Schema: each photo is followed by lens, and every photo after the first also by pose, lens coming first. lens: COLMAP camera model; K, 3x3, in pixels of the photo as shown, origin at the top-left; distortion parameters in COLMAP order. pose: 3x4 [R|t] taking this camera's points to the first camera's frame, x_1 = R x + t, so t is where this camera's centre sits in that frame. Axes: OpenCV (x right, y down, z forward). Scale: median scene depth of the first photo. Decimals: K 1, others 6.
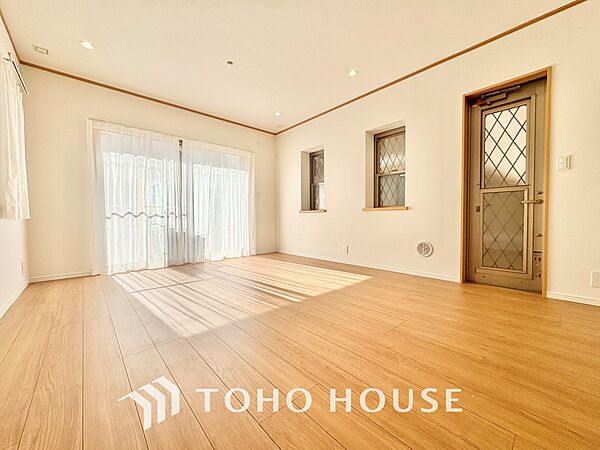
lens RADIAL K [[240.7, 0, 298.4], [0, 240.7, 221.9], [0, 0, 1]] dist [-0.003533, -0.000096]
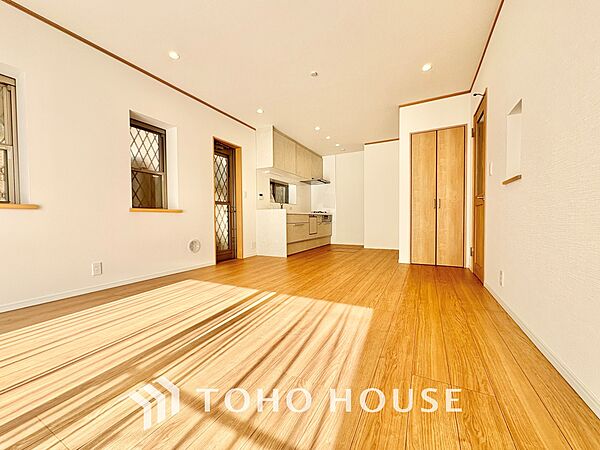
lens RADIAL K [[240.7, 0, 298.7], [0, 240.7, 226.9], [0, 0, 1]] dist [-0.003533, -0.000096]
pose [[-0.342690, -0.020409, 0.939227, -0.952766], [0.028097, 0.999094, 0.031961, -0.009655], [-0.939028, 0.037342, -0.341806, 1.112910]]
